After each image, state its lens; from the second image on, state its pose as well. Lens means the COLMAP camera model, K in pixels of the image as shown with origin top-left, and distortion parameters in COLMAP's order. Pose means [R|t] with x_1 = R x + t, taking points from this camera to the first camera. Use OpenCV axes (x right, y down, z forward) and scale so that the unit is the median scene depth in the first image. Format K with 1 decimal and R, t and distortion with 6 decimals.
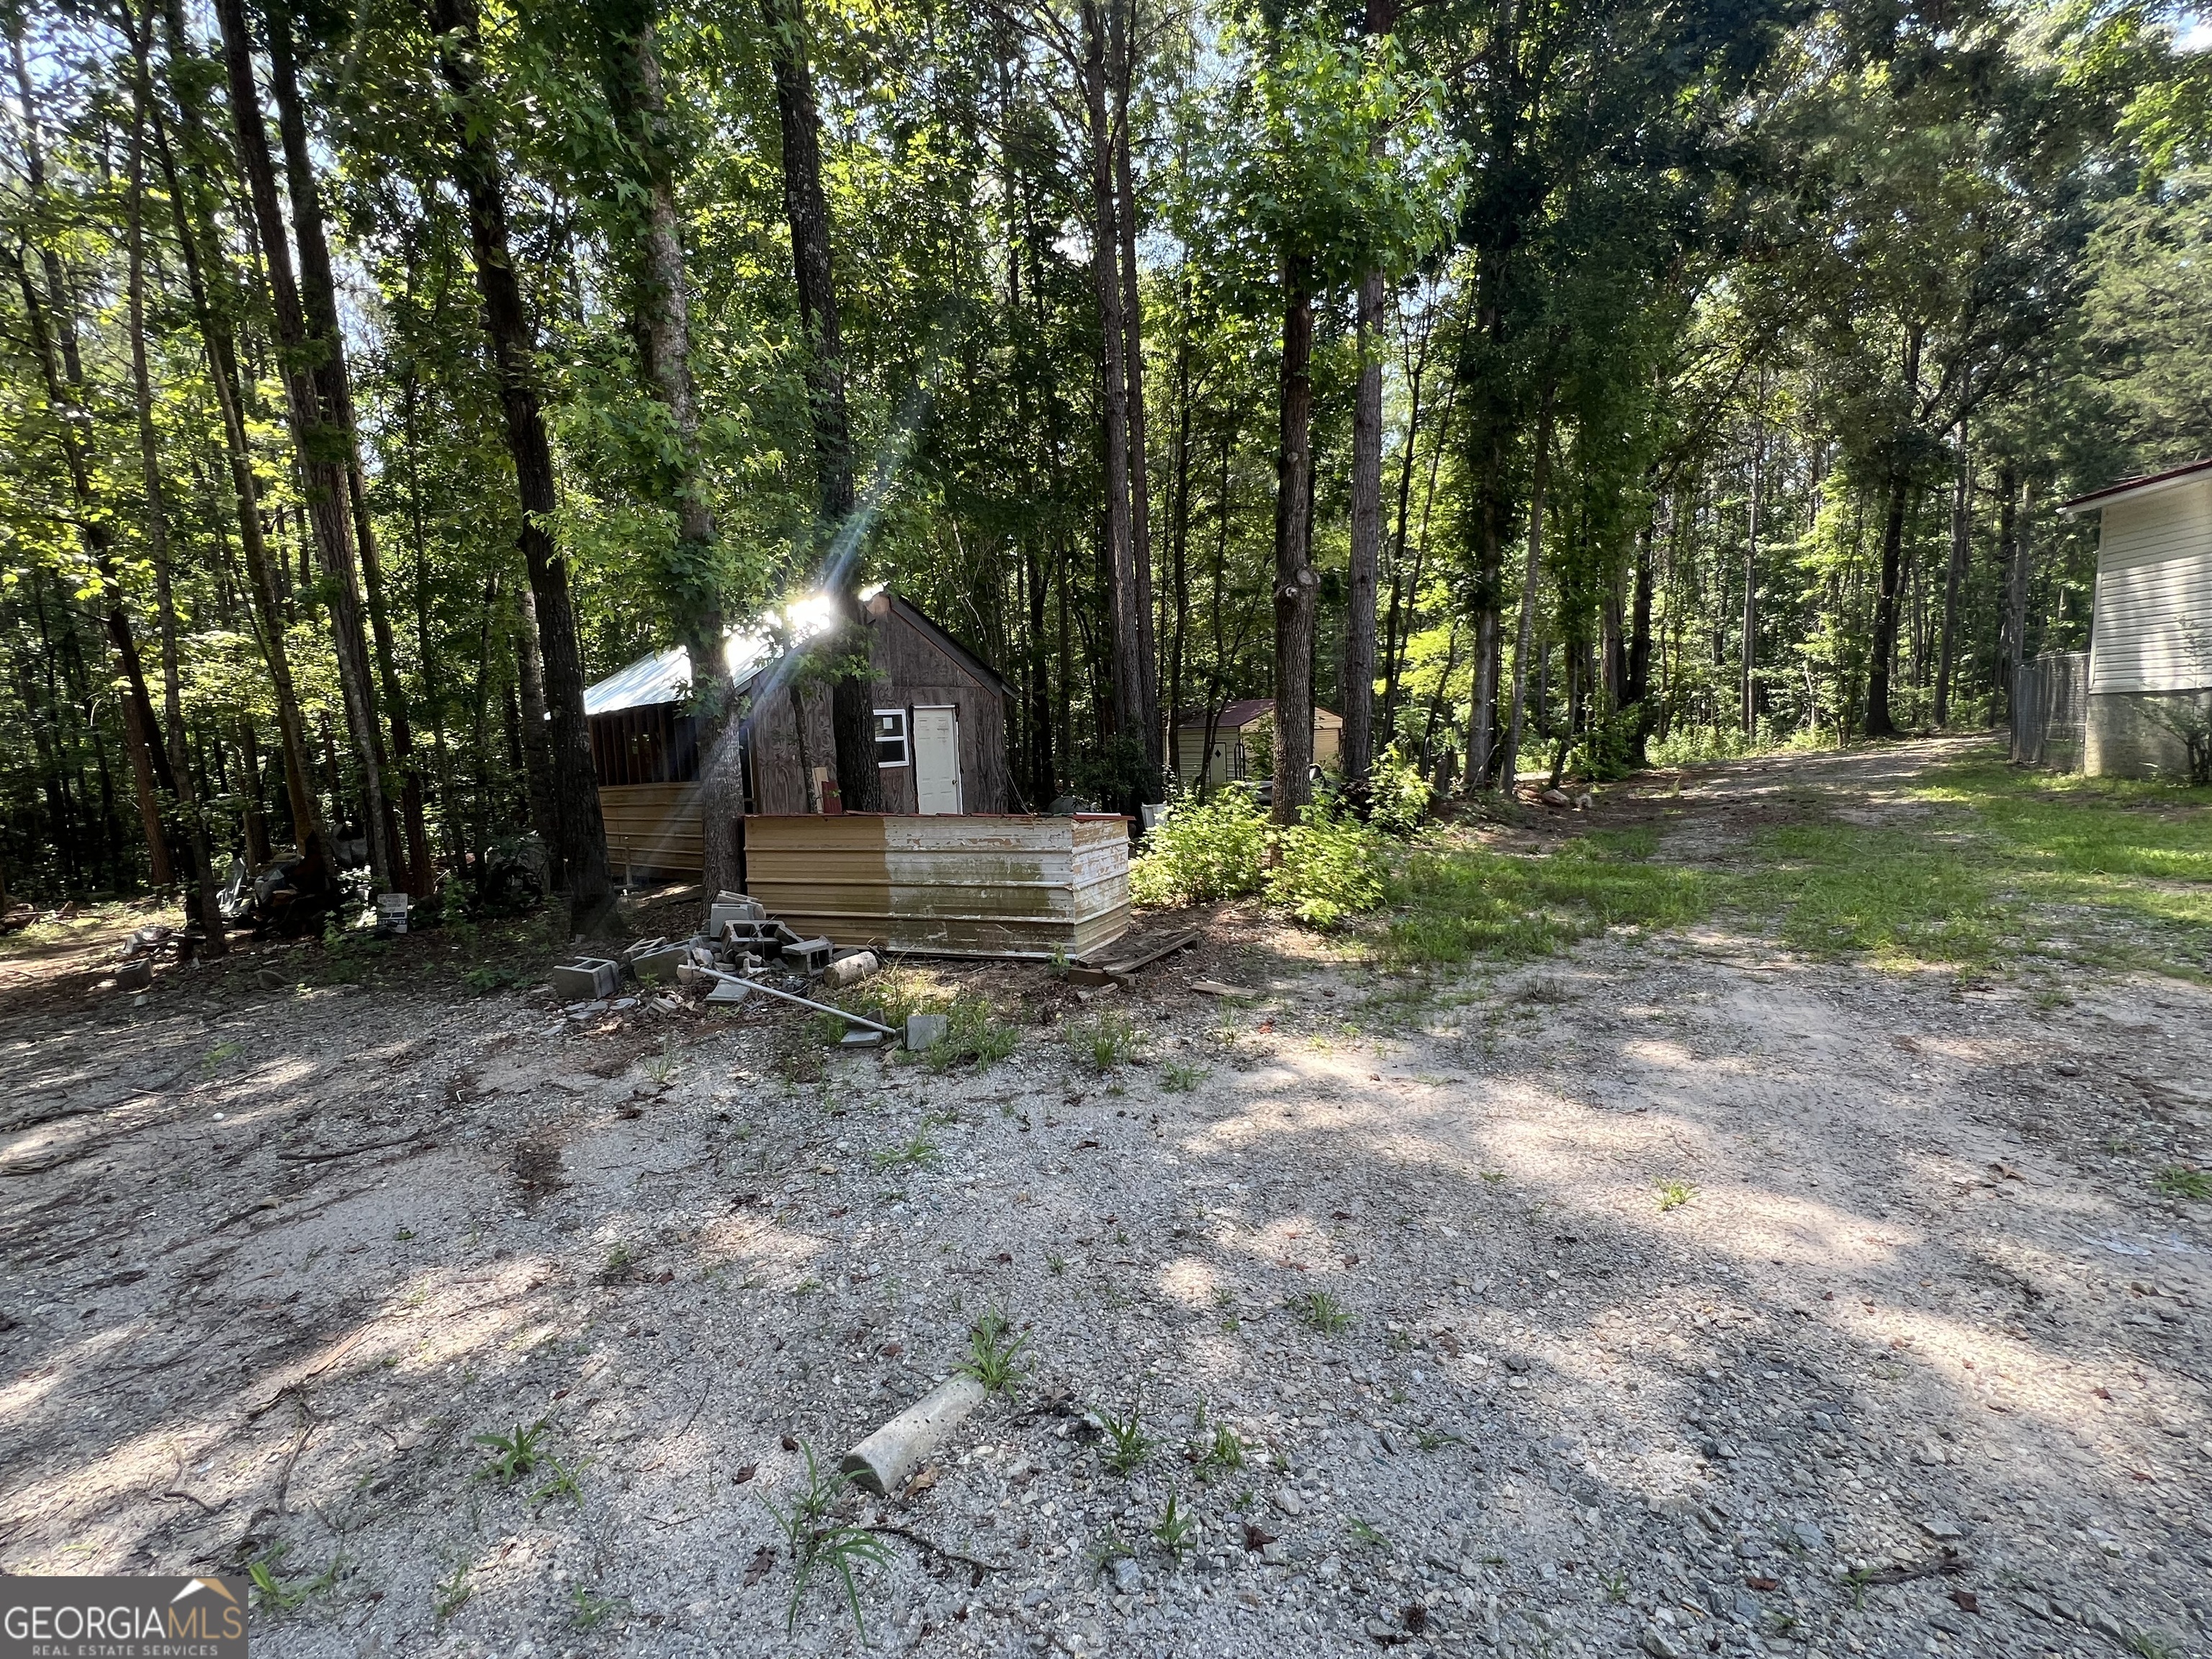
lens RADIAL K [[959.4, 0, 1106.0], [0, 959.4, 829.5], [0, 0, 1]] dist [-0.001463, -0.000200]
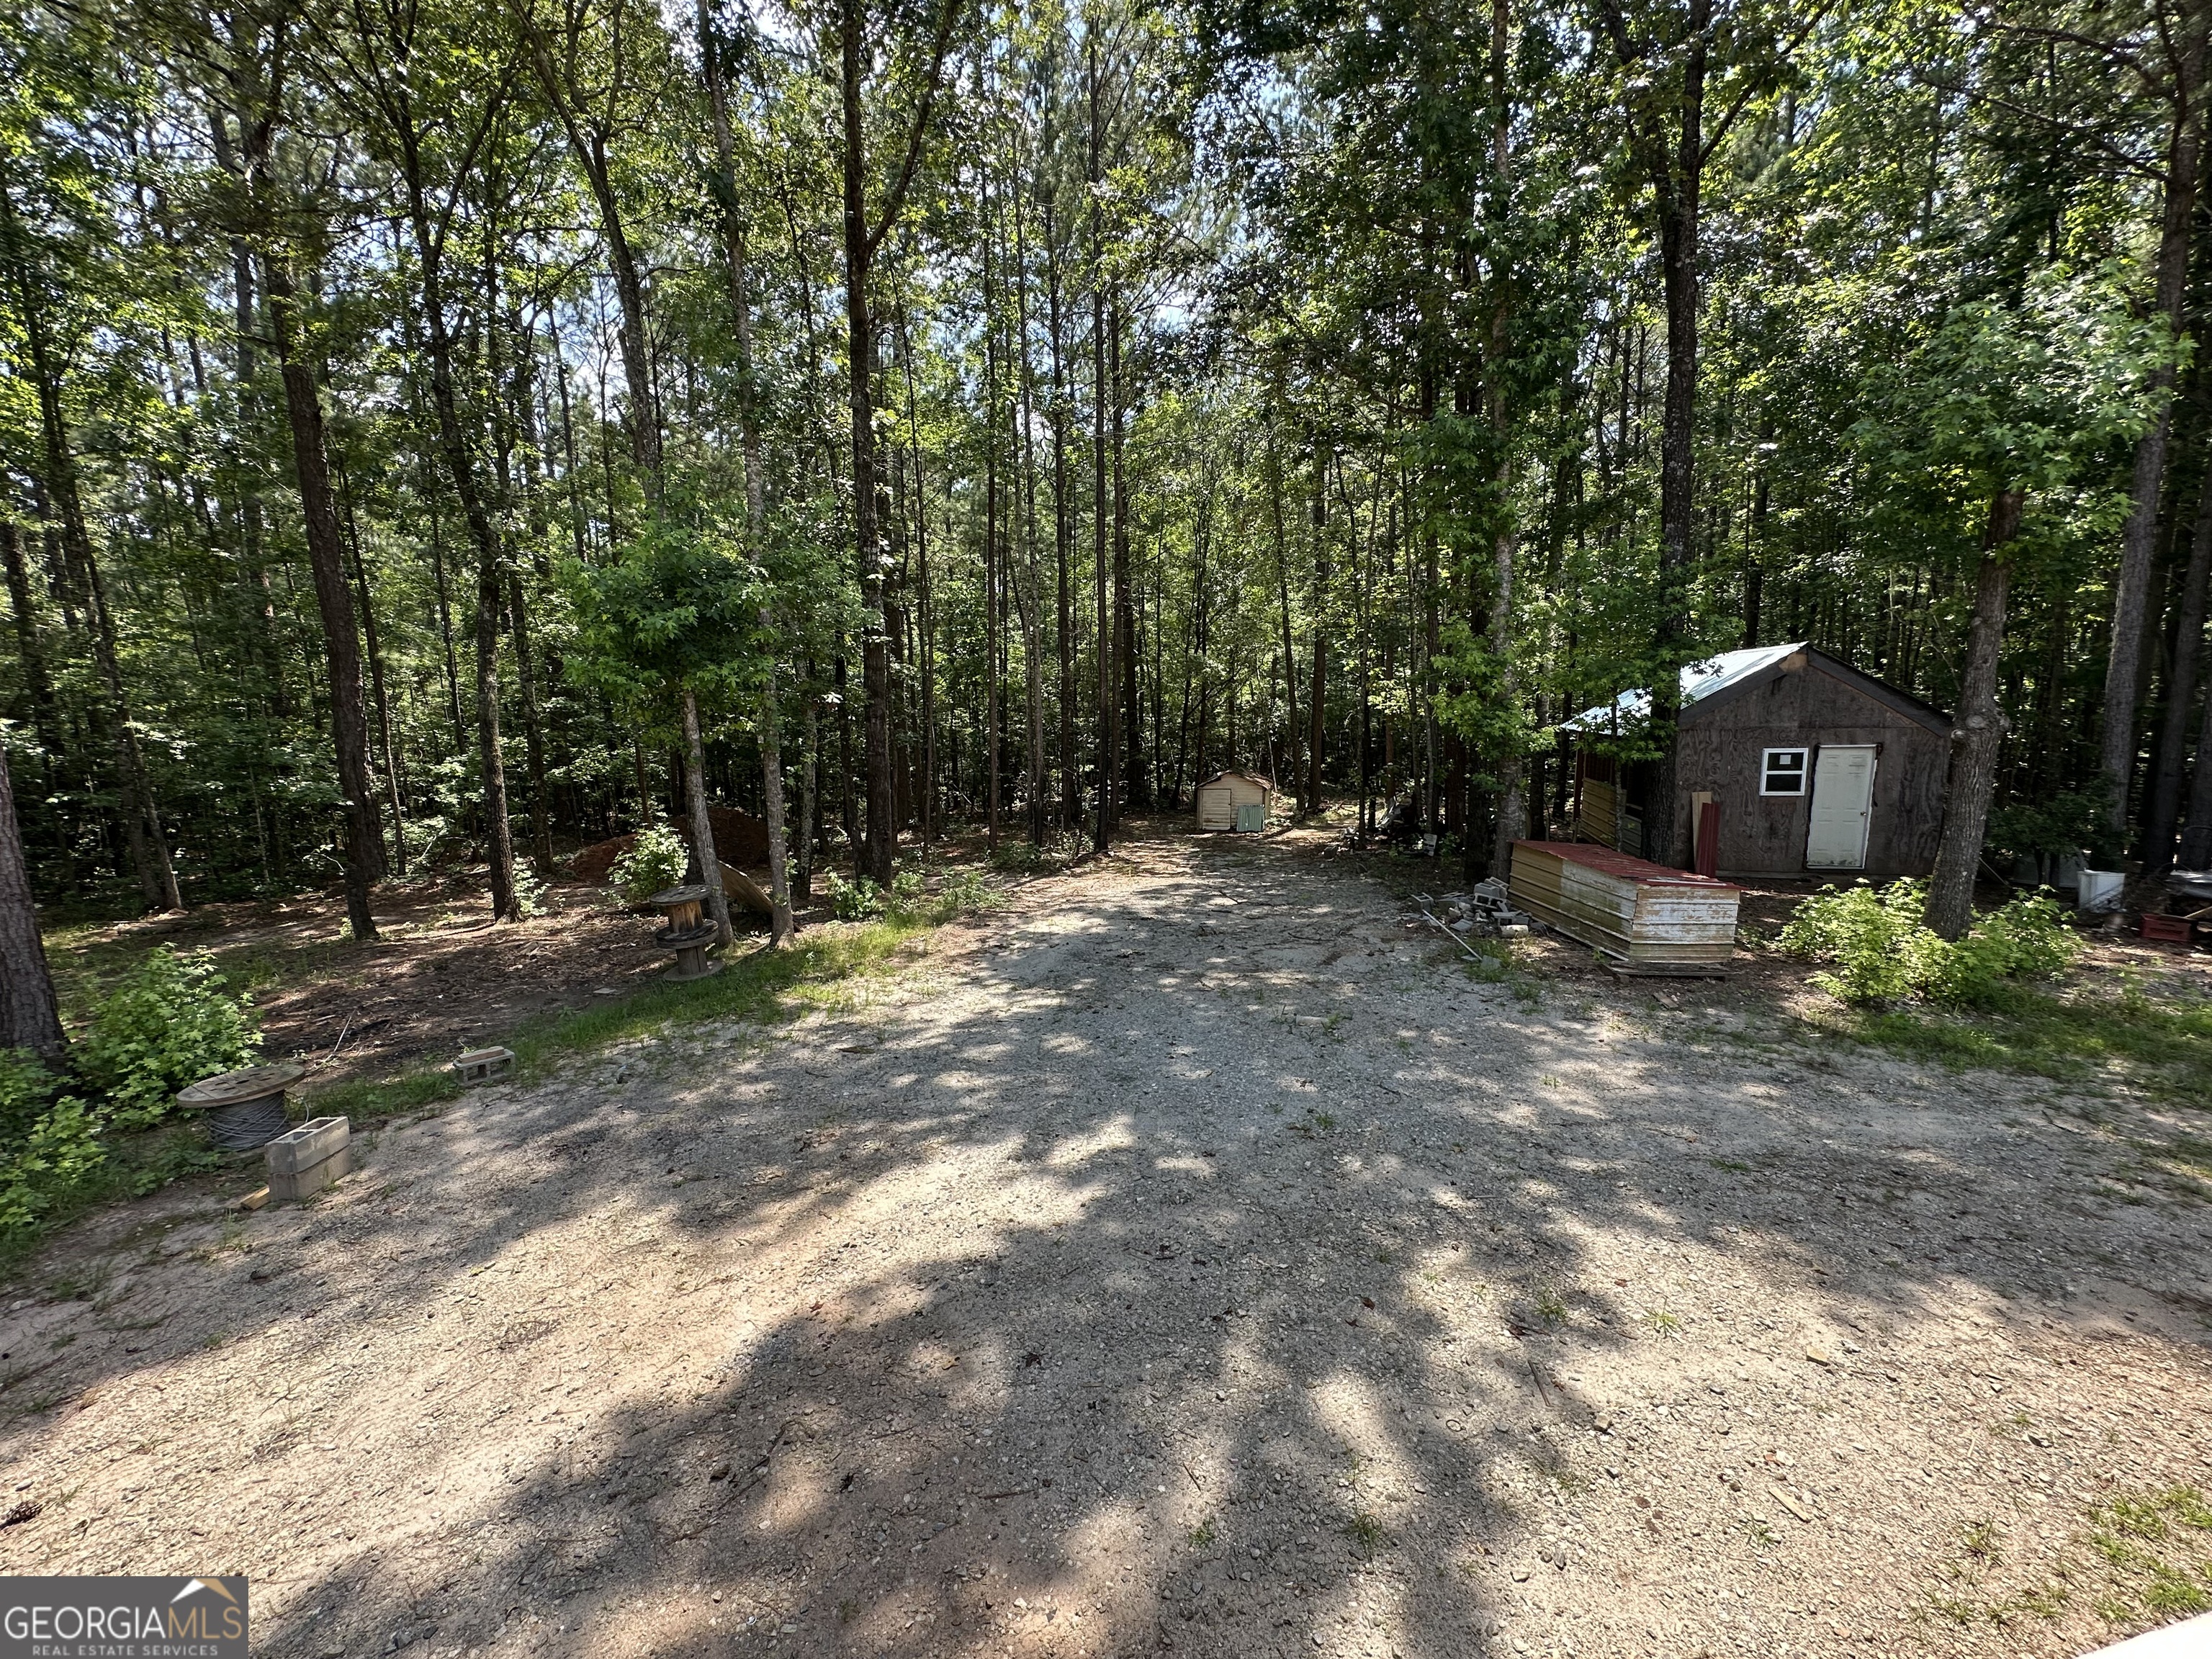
lens RADIAL K [[881.8, 0, 1106.0], [0, 881.8, 829.5], [0, 0, 1]] dist [-0.001371, 0.001009]
pose [[0.418480, 0.171559, -0.891876, 1.330765], [-0.091885, 0.984956, 0.146350, -0.346819], [0.903566, 0.020706, 0.427948, -0.760327]]
